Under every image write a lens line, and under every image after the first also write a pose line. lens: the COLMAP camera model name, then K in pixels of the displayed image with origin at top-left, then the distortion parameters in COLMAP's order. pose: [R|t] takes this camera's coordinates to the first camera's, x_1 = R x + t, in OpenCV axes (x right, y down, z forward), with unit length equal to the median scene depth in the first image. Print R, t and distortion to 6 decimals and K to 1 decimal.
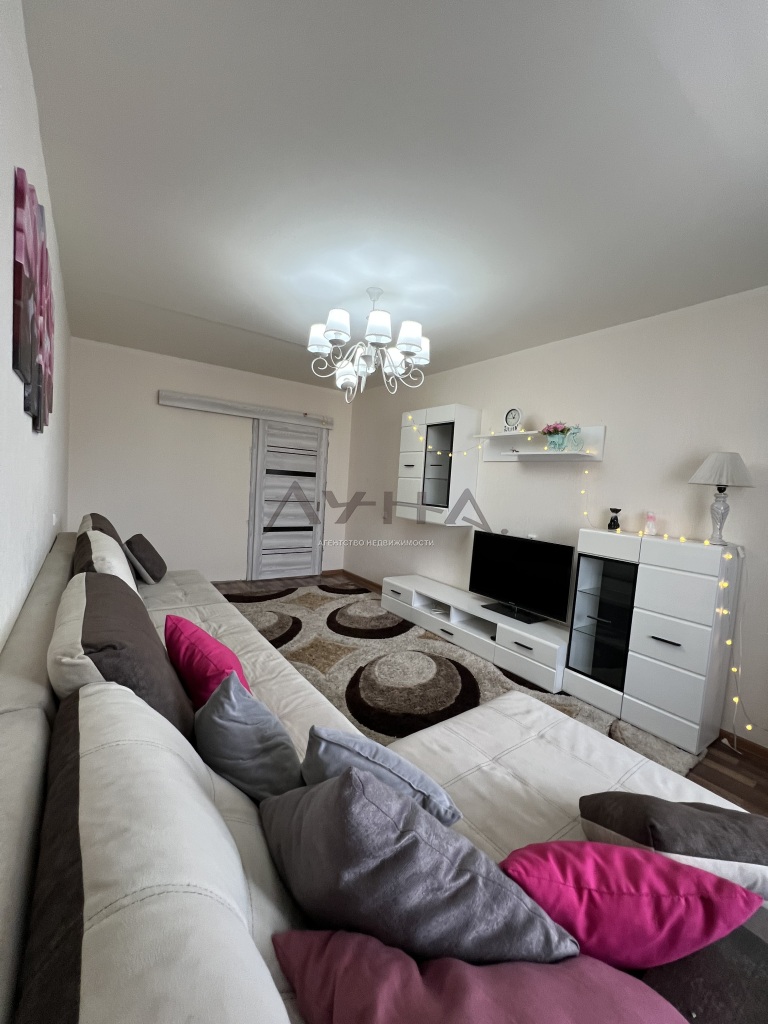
lens RADIAL K [[403.7, 0, 387.5], [0, 403.7, 509.6], [0, 0, 1]] dist [-0.002670, 0.000295]
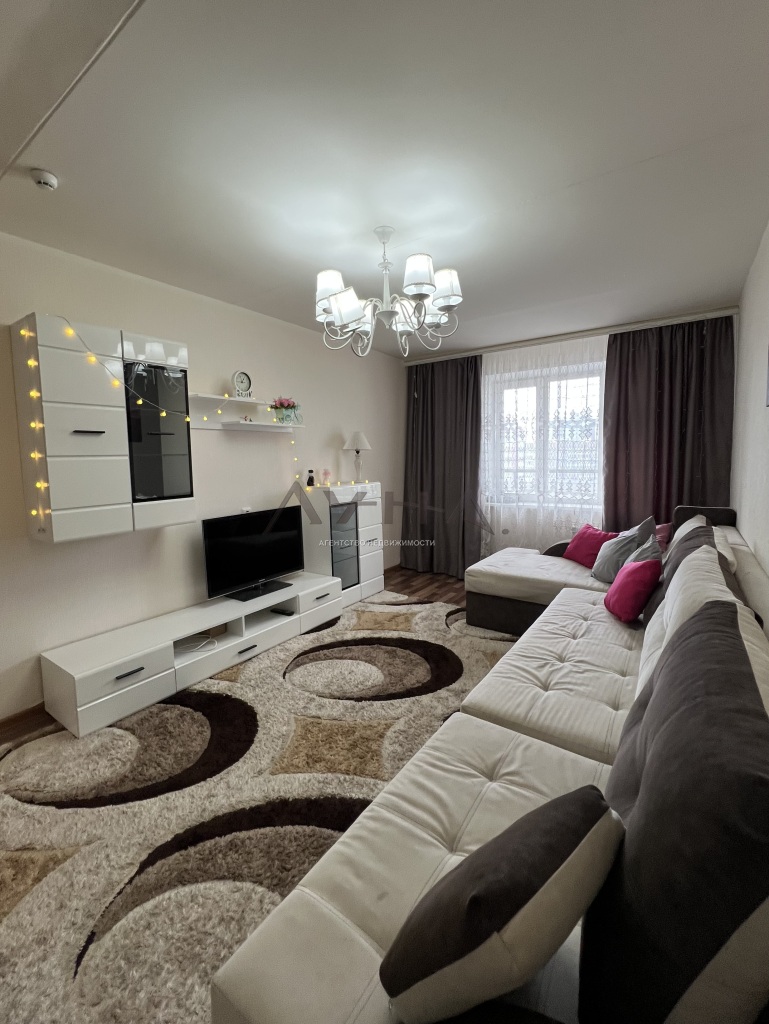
lens RADIAL K [[438.8, 0, 364.0], [0, 438.8, 492.8], [0, 0, 1]] dist [0.002517, 0.000014]
pose [[-0.303220, -0.131116, 0.943857, -0.724200], [0.068429, 0.984936, 0.158805, -0.122209], [-0.950460, 0.112740, -0.289680, 1.052369]]
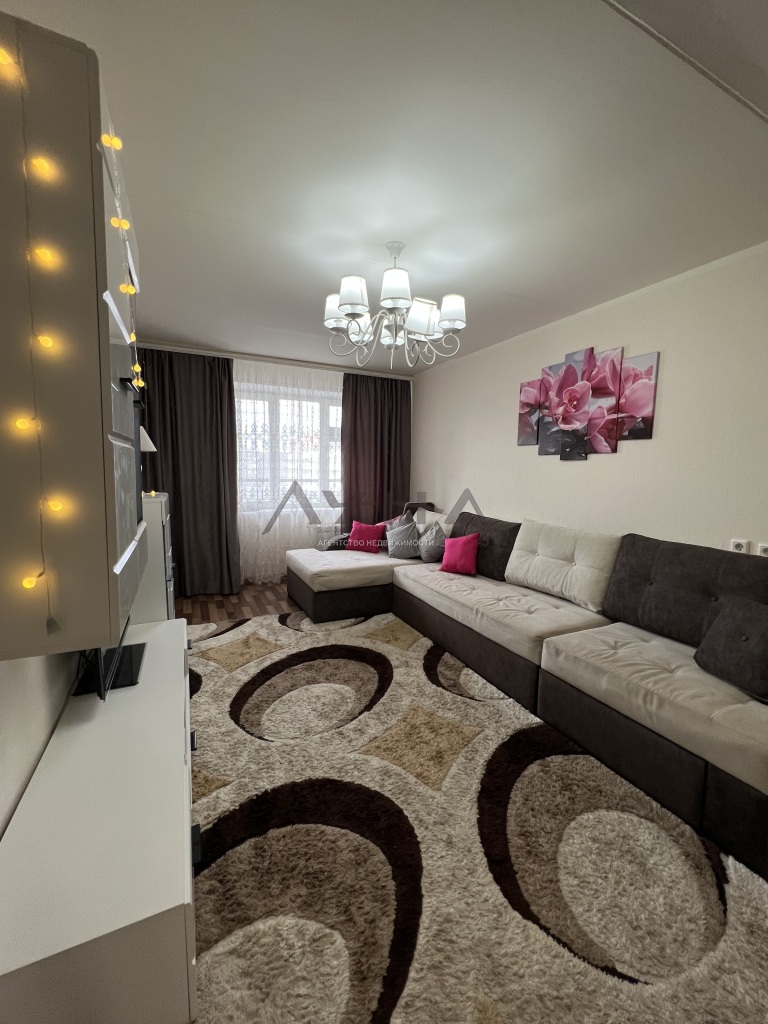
lens RADIAL K [[428.2, 0, 387.3], [0, 428.2, 512.9], [0, 0, 1]] dist [-0.001387, 0.000460]
pose [[-0.981674, -0.092921, 0.166380, -0.178475], [-0.061667, 0.980986, 0.184021, -0.115330], [-0.180316, 0.170388, -0.968738, 1.525105]]
